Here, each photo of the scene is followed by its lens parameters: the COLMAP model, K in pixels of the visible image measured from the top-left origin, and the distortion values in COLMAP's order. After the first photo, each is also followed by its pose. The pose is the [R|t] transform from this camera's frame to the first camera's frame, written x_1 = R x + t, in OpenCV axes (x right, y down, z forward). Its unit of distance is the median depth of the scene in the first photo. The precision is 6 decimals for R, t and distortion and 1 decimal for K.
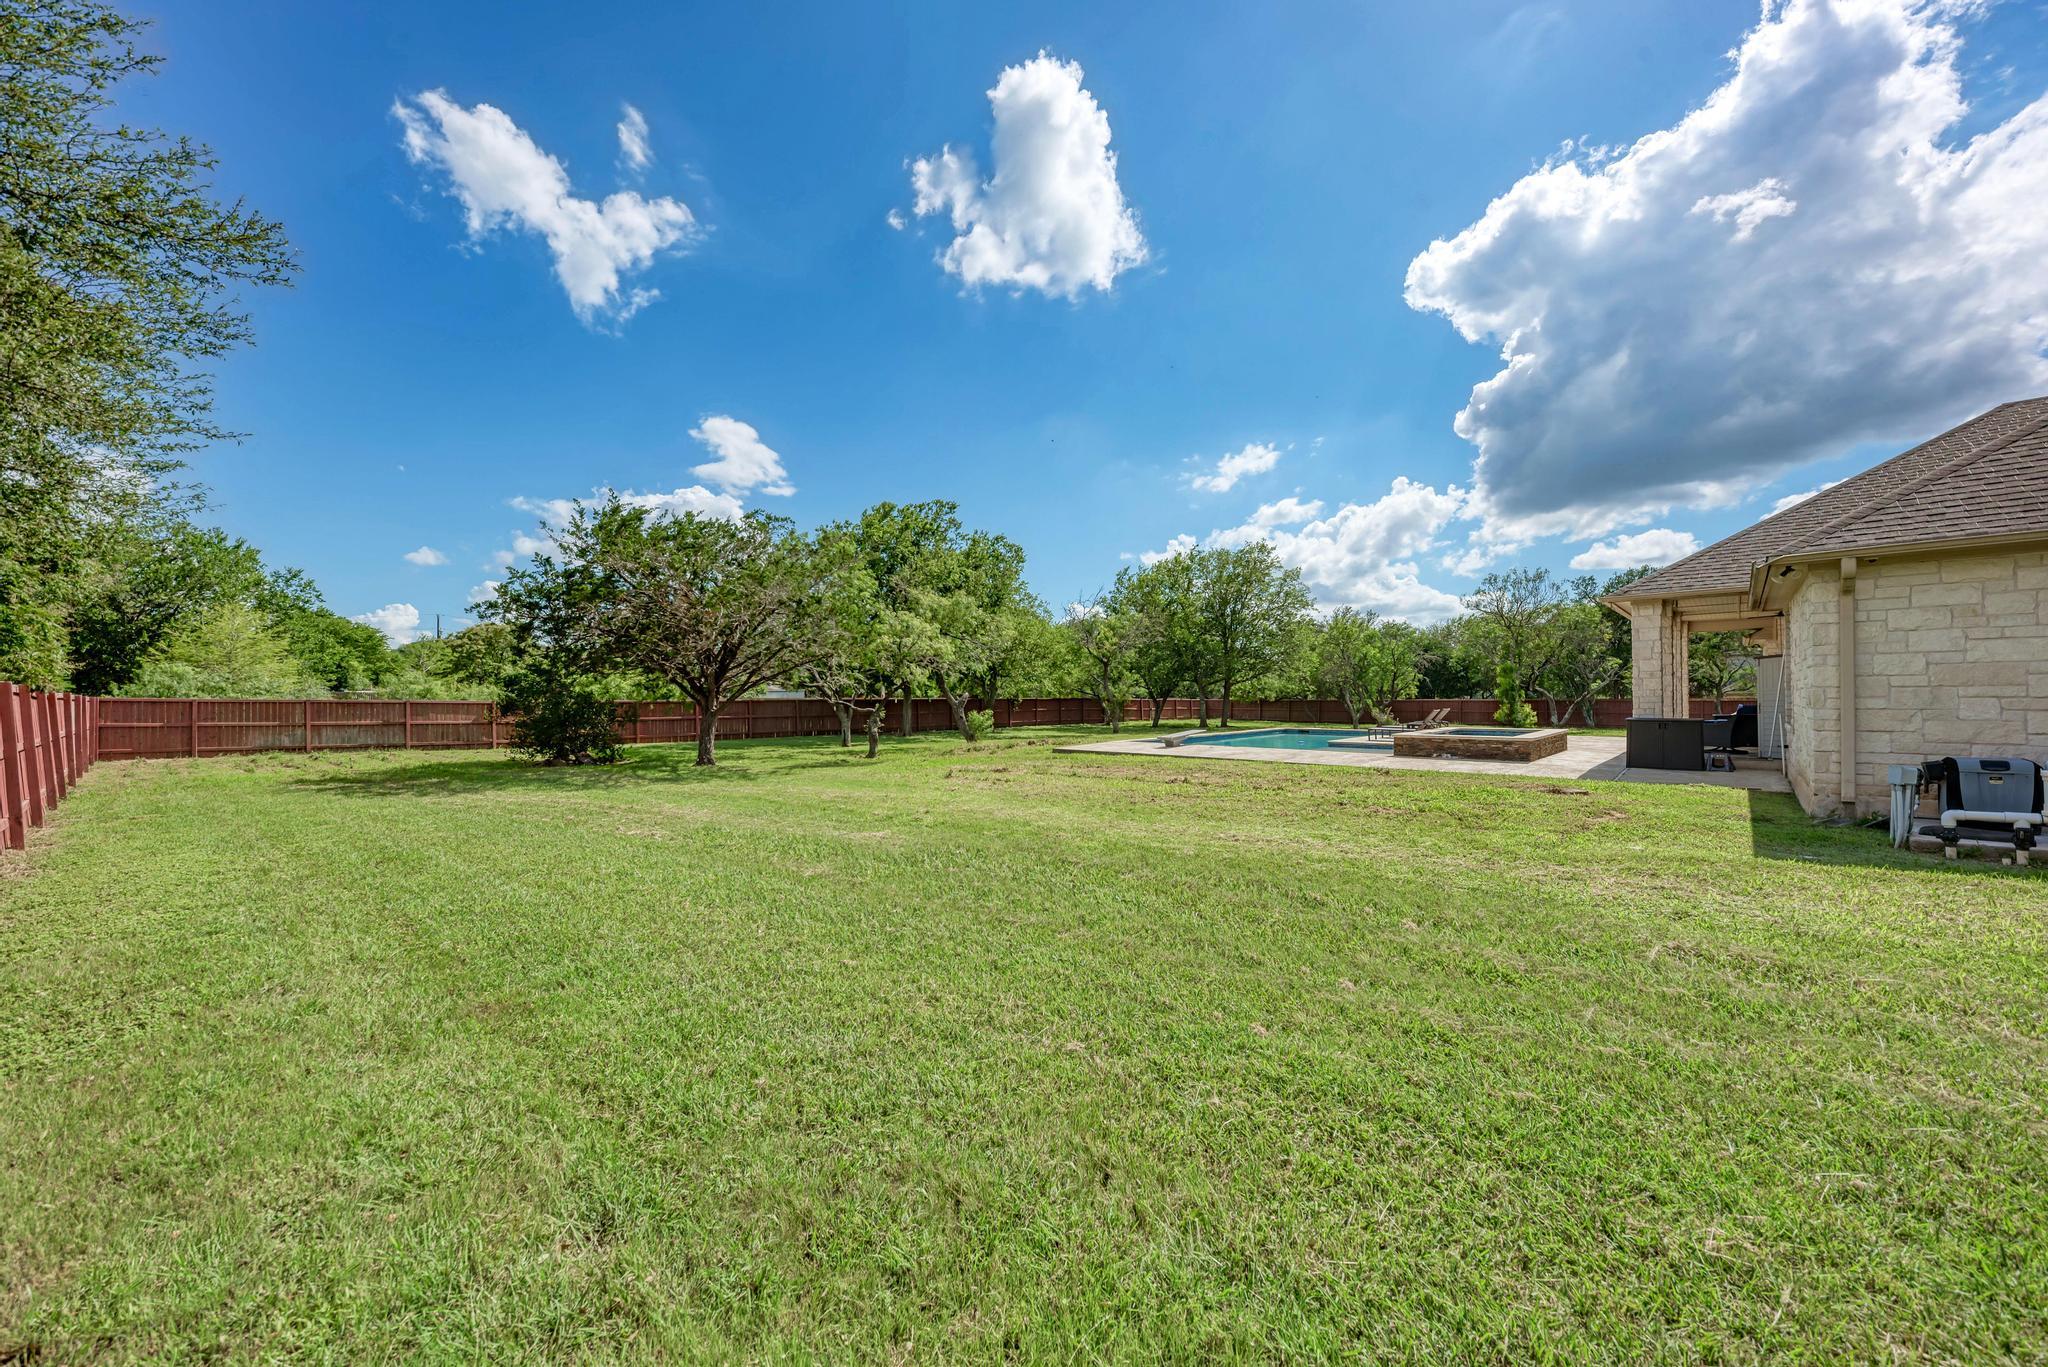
lens RADIAL K [[752.5, 0, 1019.5], [0, 752.5, 683.9], [0, 0, 1]] dist [0.007903, 0.000320]
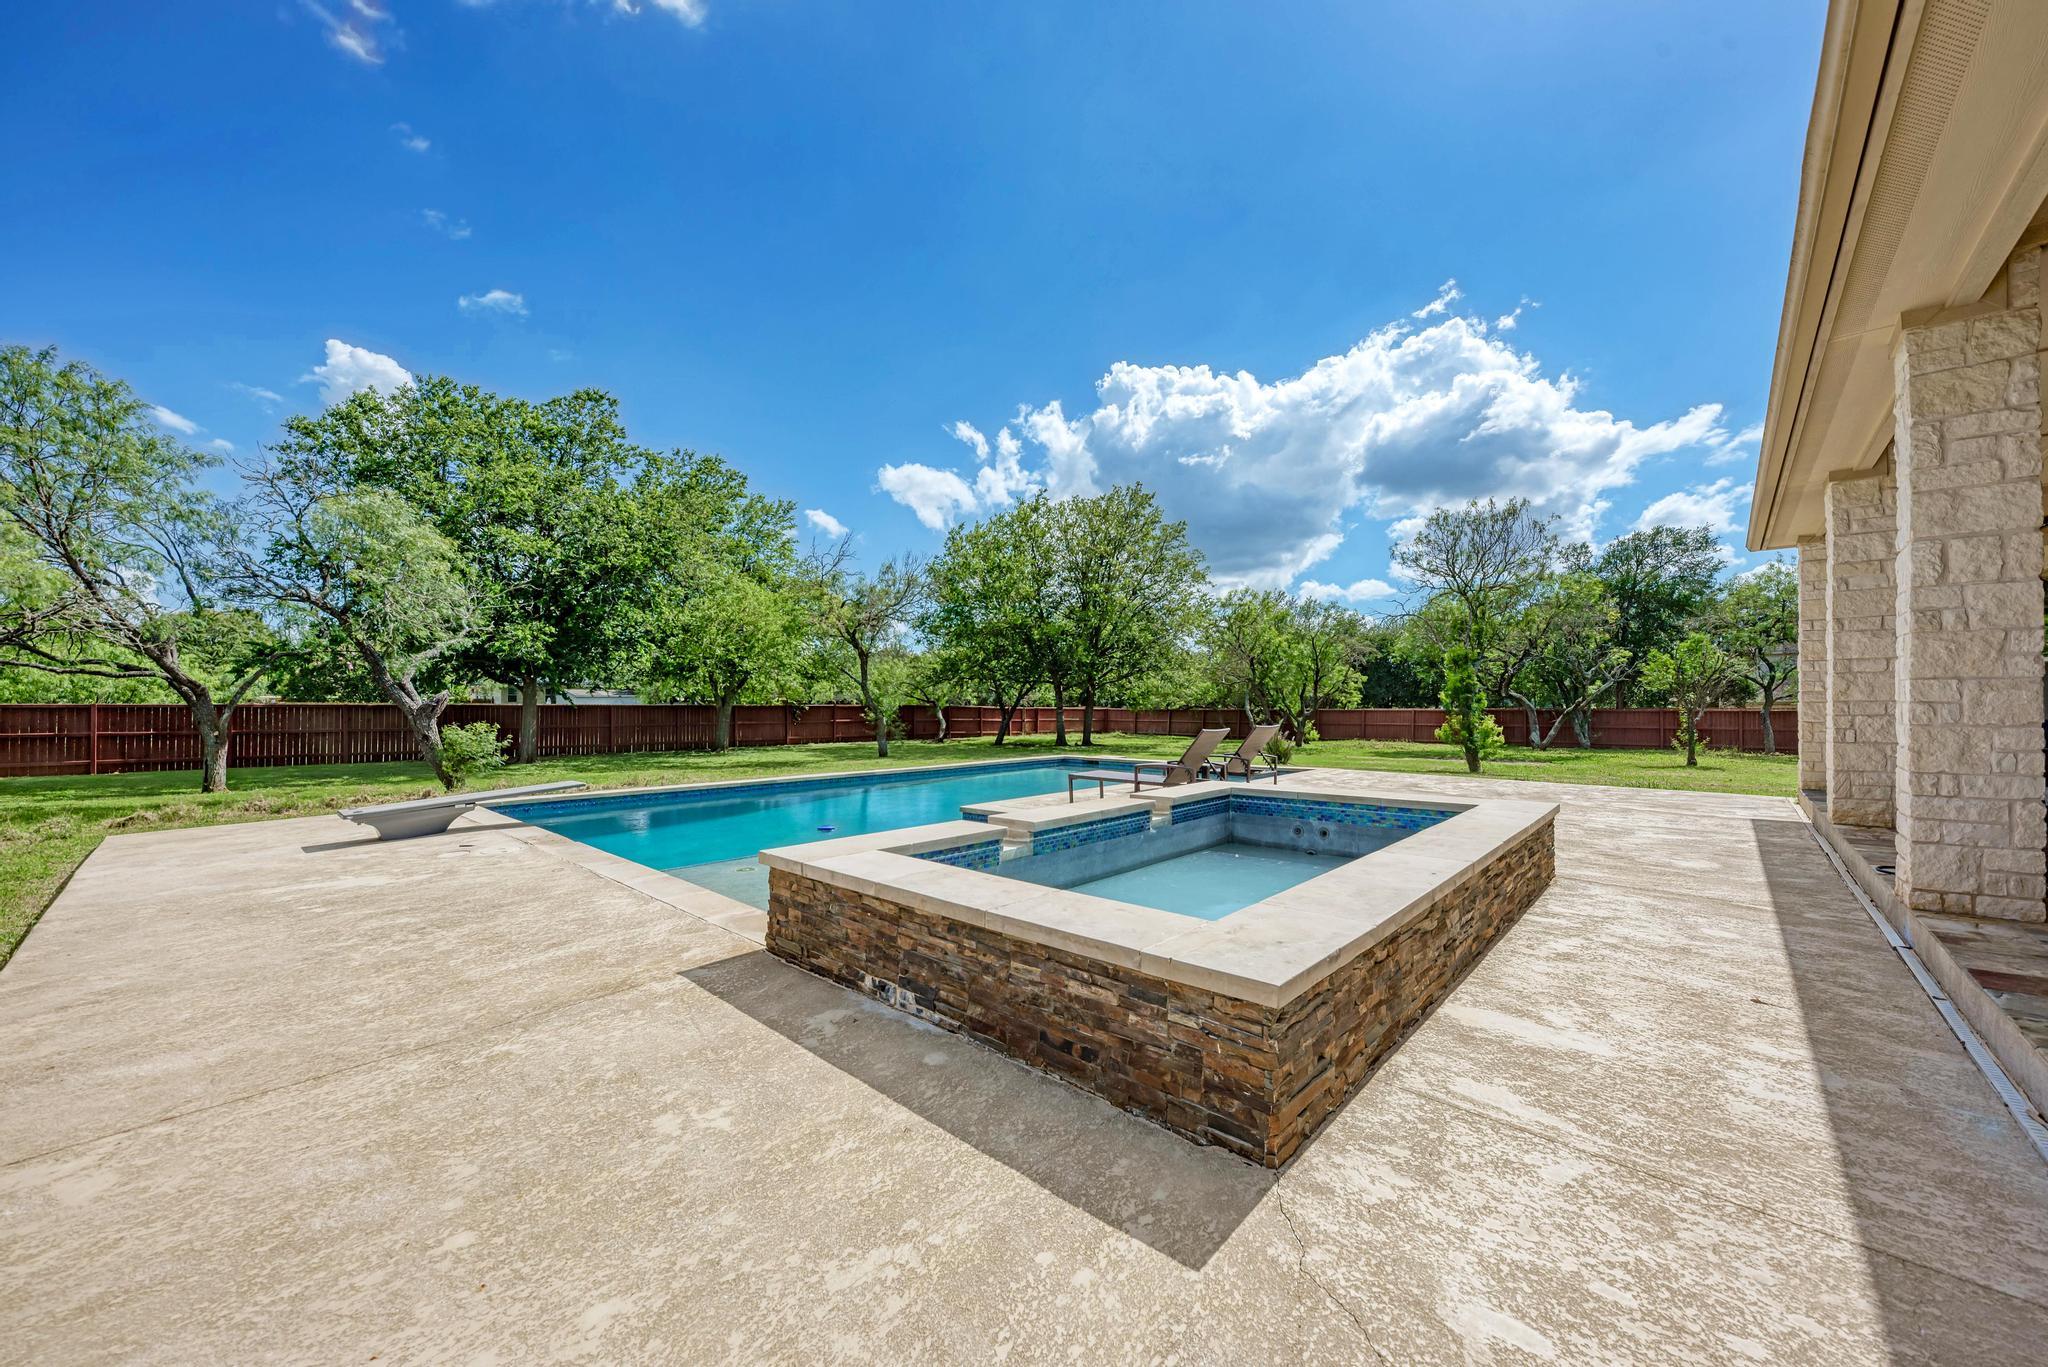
lens RADIAL K [[752.5, 0, 1028.4], [0, 752.5, 699.5], [0, 0, 1]] dist [0.007903, 0.000320]
pose [[0.999764, 0.003118, 0.021489, 0.222651], [-0.003279, 0.999967, 0.007464, 0.008734], [-0.021465, -0.007533, 0.999741, 0.310331]]
